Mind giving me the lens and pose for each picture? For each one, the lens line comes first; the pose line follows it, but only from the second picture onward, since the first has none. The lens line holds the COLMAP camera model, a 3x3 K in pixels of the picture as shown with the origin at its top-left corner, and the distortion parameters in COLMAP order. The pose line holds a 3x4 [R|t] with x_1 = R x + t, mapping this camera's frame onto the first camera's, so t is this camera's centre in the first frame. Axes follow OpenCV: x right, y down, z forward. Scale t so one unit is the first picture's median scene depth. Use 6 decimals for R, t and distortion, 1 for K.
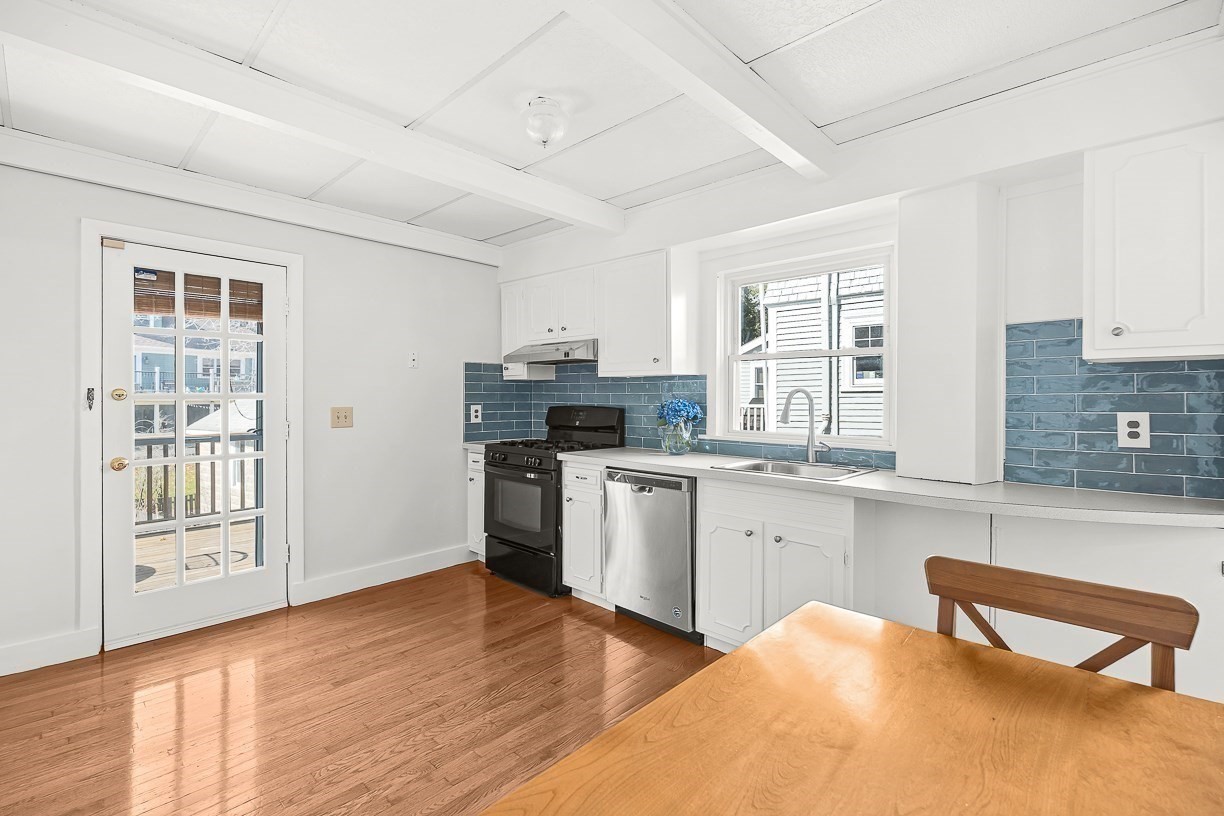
lens RADIAL K [[549.3, 0, 611.4], [0, 549.3, 397.7], [0, 0, 1]] dist [0.000025, -0.000093]
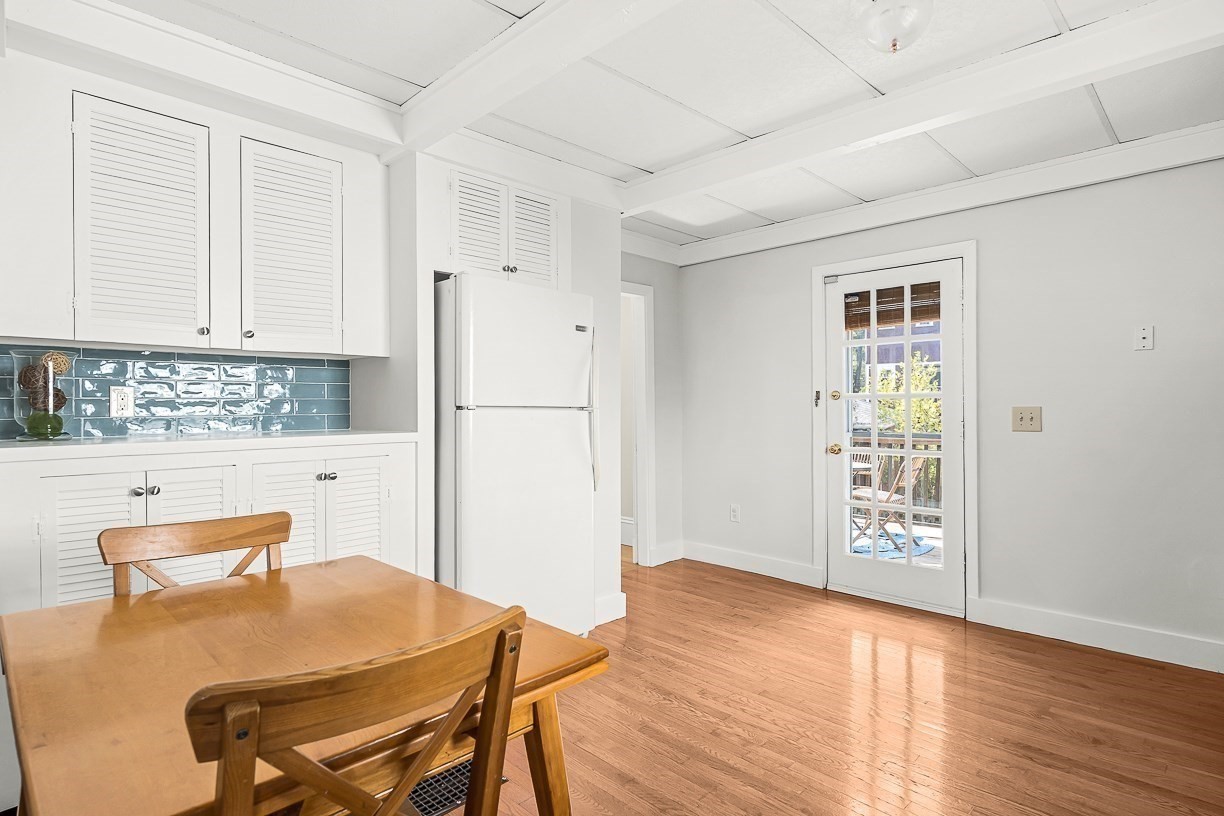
lens RADIAL K [[629.2, 0, 612.0], [0, 629.2, 408.0], [0, 0, 1]] dist [0.002015, 0.000688]
pose [[-0.017269, 0.001603, -0.999850, 0.503208], [0.001493, 0.999998, 0.001577, 0.017655], [0.999850, -0.001465, -0.017271, 0.421504]]
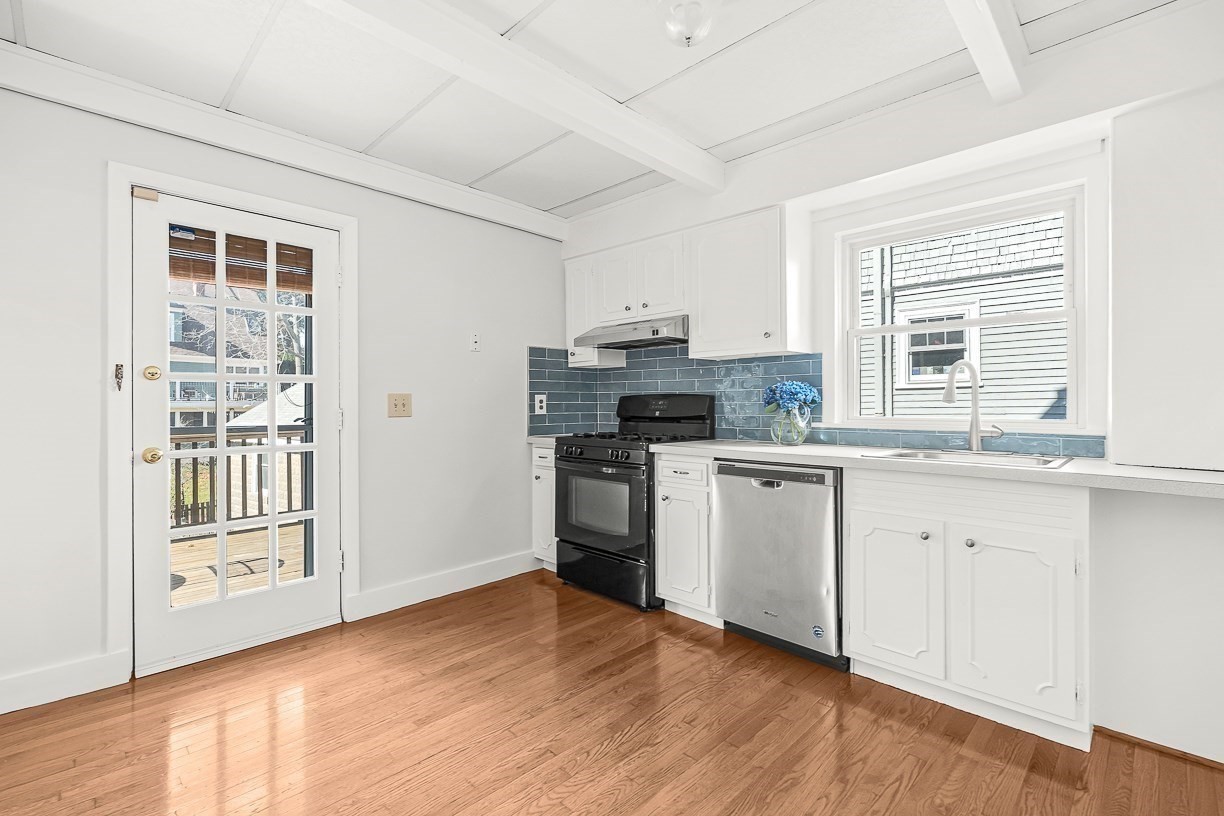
lens RADIAL K [[544.7, 0, 611.6], [0, 544.7, 402.7], [0, 0, 1]] dist [0.000349, 0.000037]
pose [[0.999850, -0.005655, -0.016363, -0.148926], [0.005570, 0.999971, -0.005206, 0.040566], [0.016392, 0.005114, 0.999853, 0.147051]]
